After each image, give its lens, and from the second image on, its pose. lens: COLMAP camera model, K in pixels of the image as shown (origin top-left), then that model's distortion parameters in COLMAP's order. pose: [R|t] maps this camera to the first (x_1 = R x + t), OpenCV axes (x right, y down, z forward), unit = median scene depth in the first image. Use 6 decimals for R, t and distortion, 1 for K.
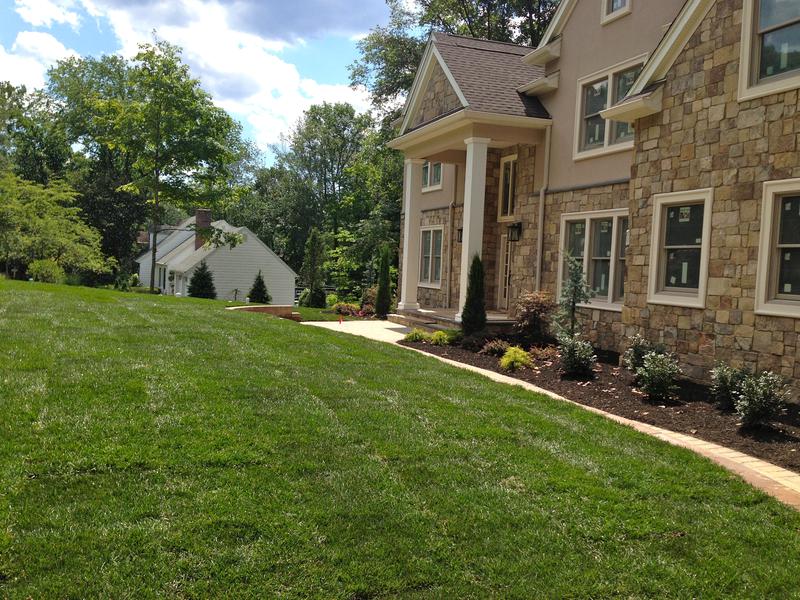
lens RADIAL K [[719.4, 0, 375.4], [0, 719.4, 311.8], [0, 0, 1]] dist [0.126323, -0.157719]
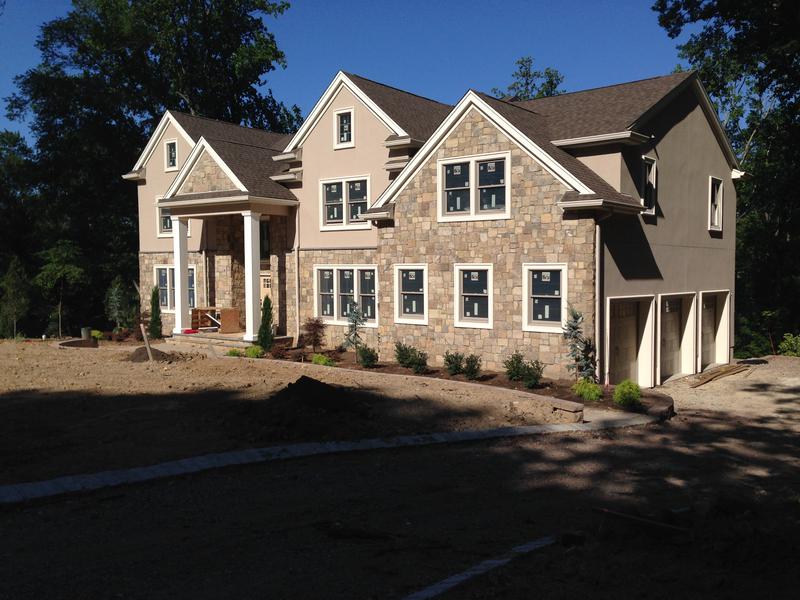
lens RADIAL K [[719.4, 0, 397.4], [0, 719.4, 304.3], [0, 0, 1]] dist [0.126323, -0.157719]
pose [[0.835438, -0.069515, 0.545171, -0.637636], [0.072865, 0.997221, 0.015494, -0.092173], [-0.544733, 0.026780, 0.838182, -0.541189]]
